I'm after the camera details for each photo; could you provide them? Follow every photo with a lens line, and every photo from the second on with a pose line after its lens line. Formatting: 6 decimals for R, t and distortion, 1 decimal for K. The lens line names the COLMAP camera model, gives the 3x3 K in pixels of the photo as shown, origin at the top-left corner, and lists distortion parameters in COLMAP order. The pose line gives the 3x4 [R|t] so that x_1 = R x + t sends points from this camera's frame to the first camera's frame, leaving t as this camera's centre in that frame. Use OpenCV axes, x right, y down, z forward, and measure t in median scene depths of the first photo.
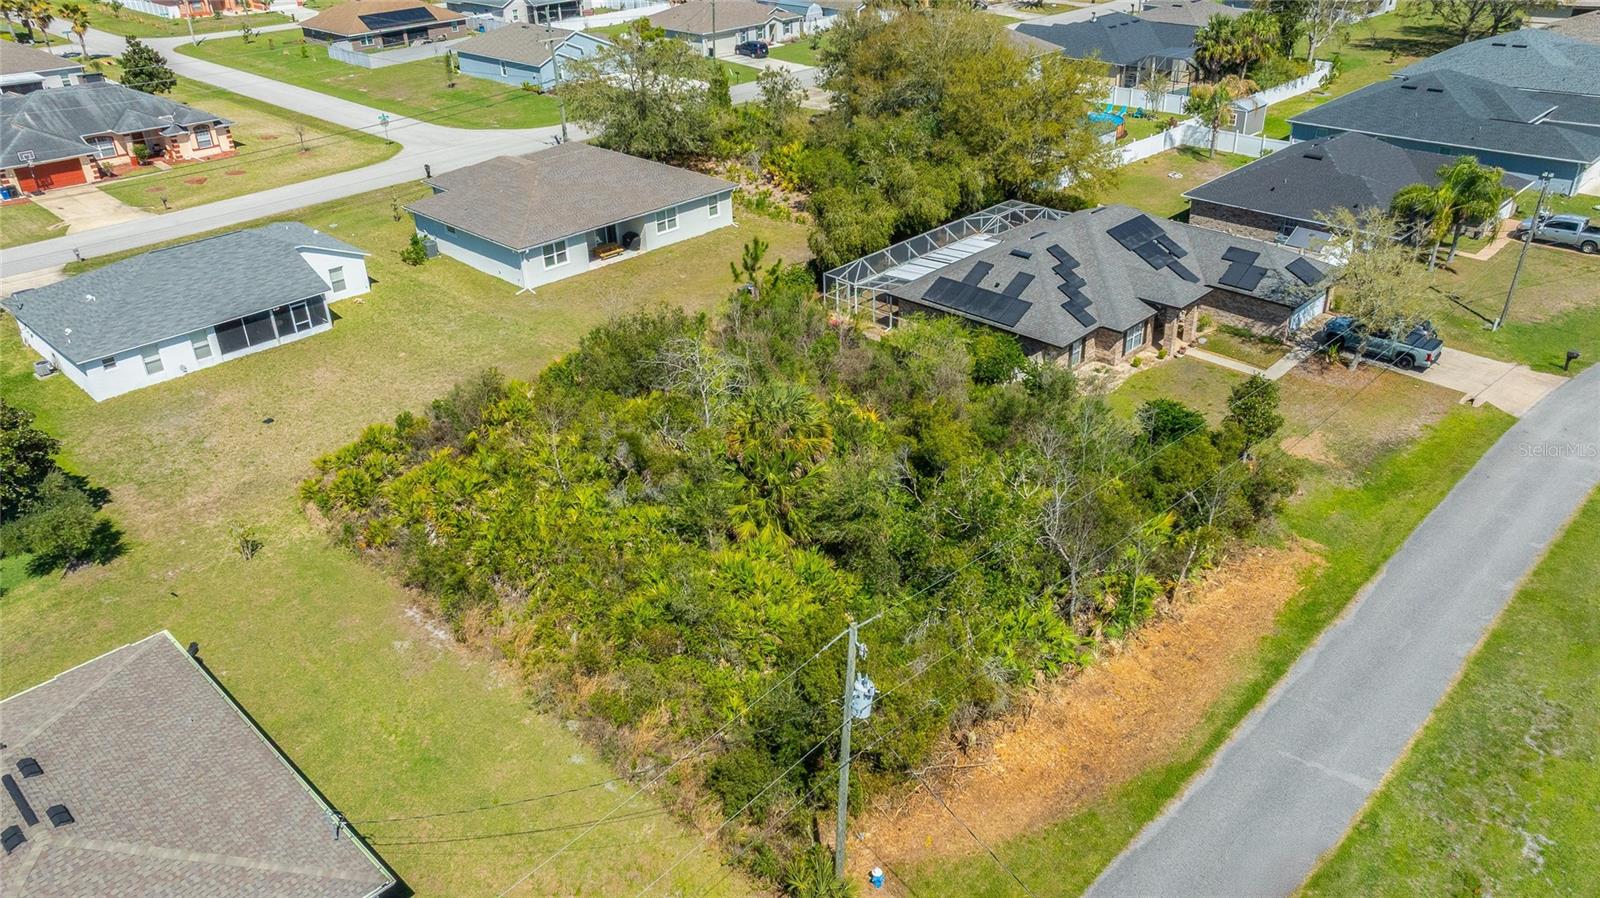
lens RADIAL K [[1168.1, 0, 801.1], [0, 1168.1, 453.0], [0, 0, 1]] dist [-0.030533, 0.063915]
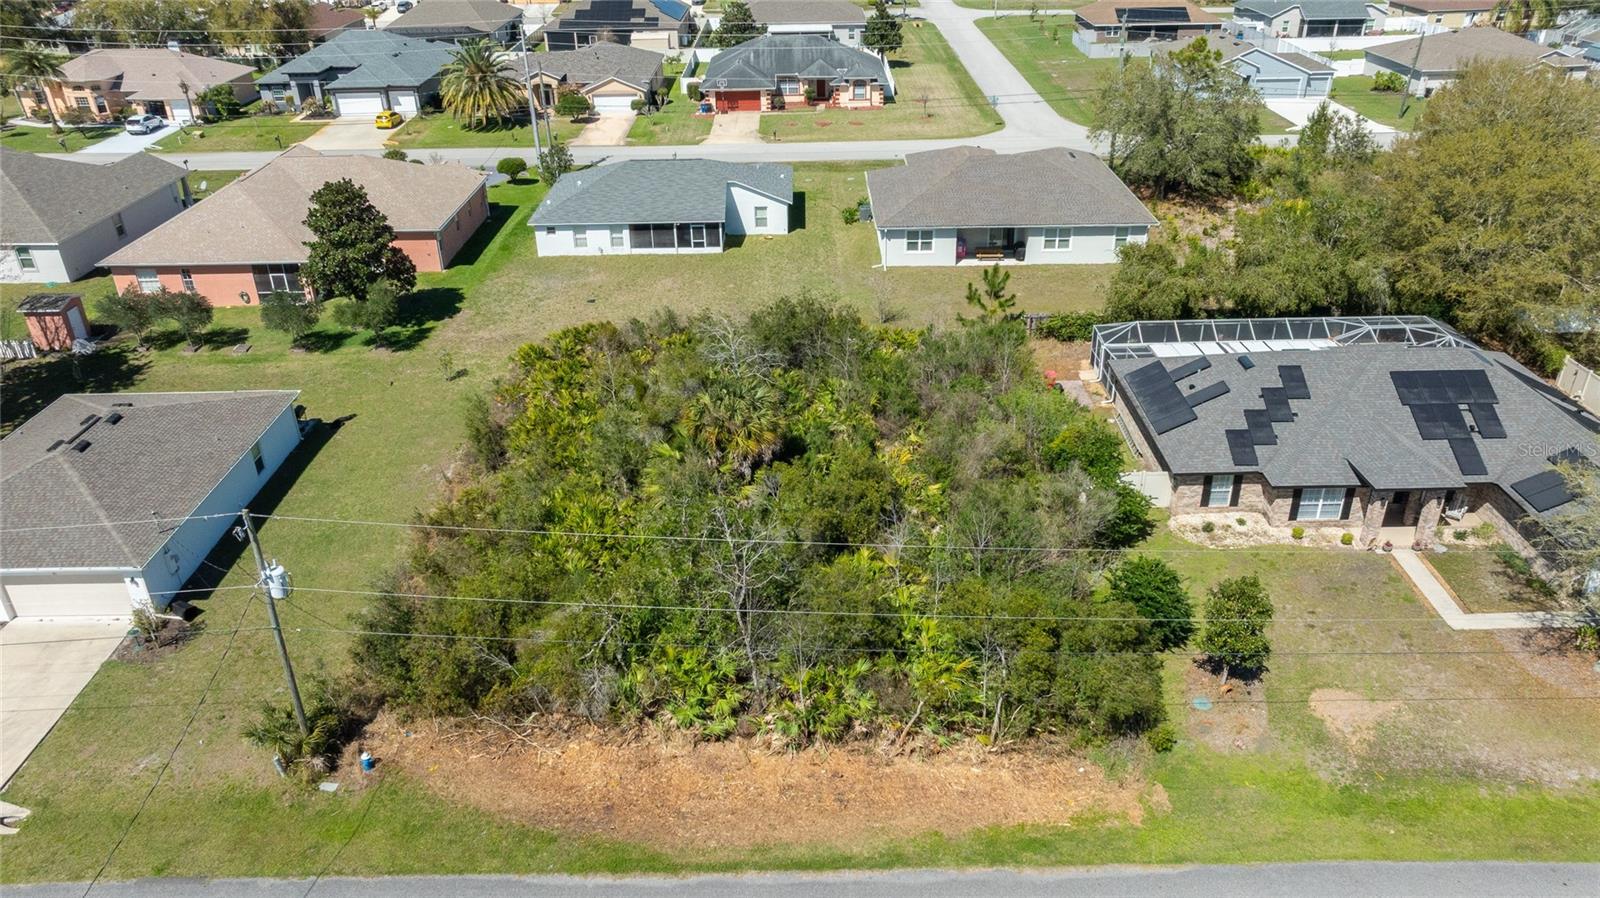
lens RADIAL K [[1145.7, 0, 805.3], [0, 1145.7, 453.6], [0, 0, 1]] dist [-0.017832, 0.030153]
pose [[0.699672, 0.351071, -0.622260, 0.457983], [-0.344048, 0.928873, 0.137209, -0.105751], [0.626171, 0.118086, 0.770692, 0.173647]]
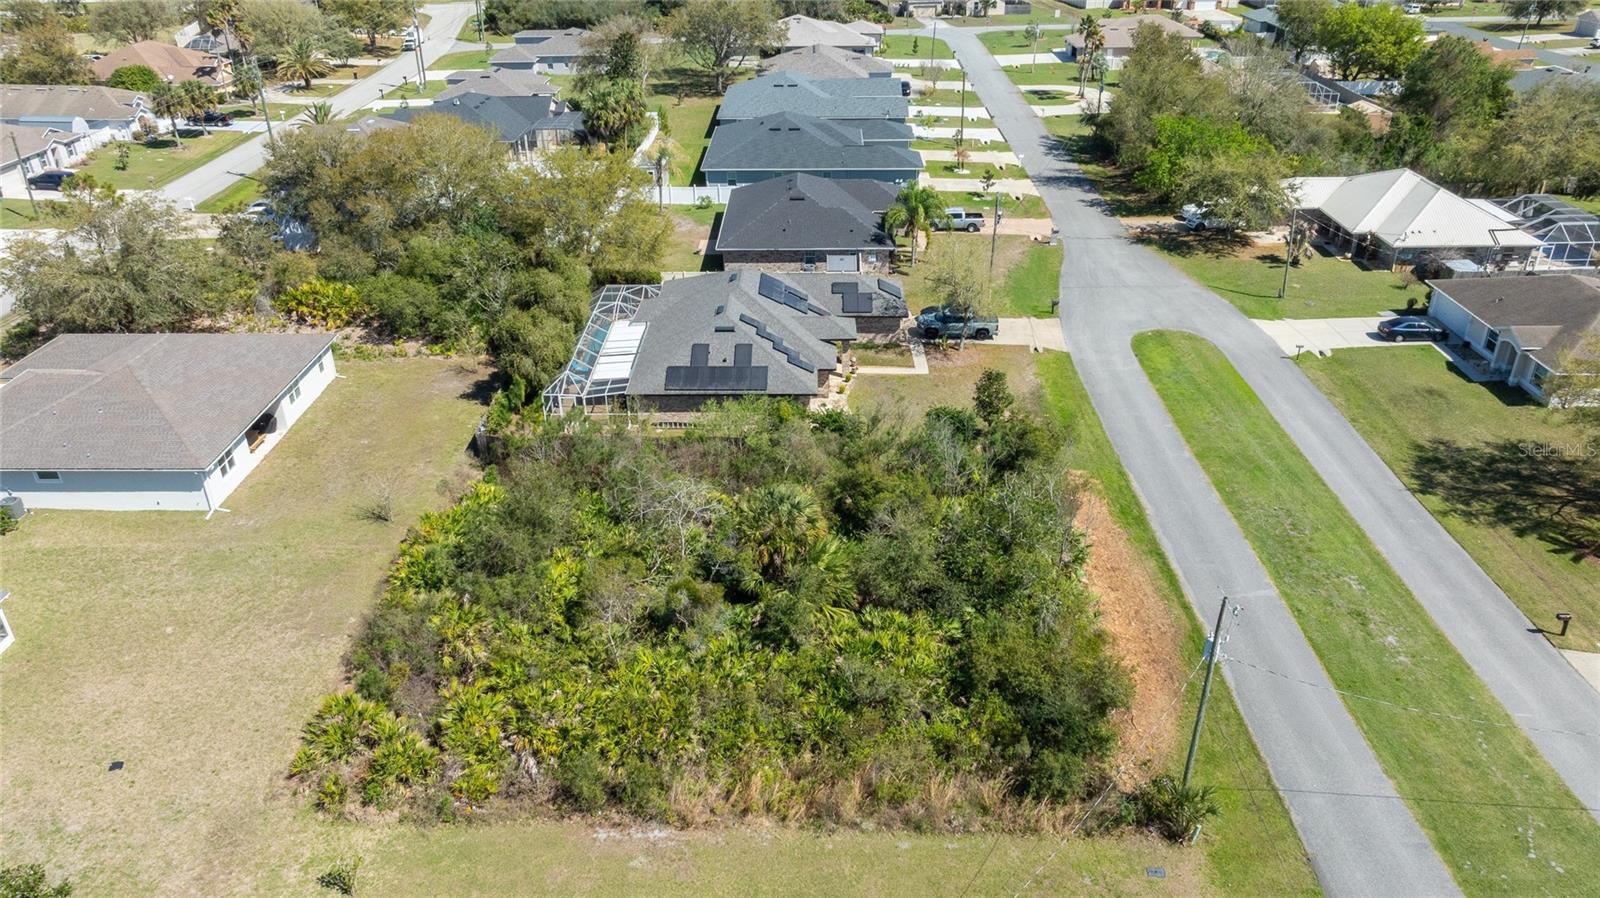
lens RADIAL K [[1145.7, 0, 805.3], [0, 1145.7, 453.6], [0, 0, 1]] dist [-0.017832, 0.030153]
pose [[0.727431, -0.311217, 0.611546, -0.446652], [0.322651, 0.941694, 0.095439, -0.126708], [-0.605592, 0.127890, 0.785432, 0.072052]]
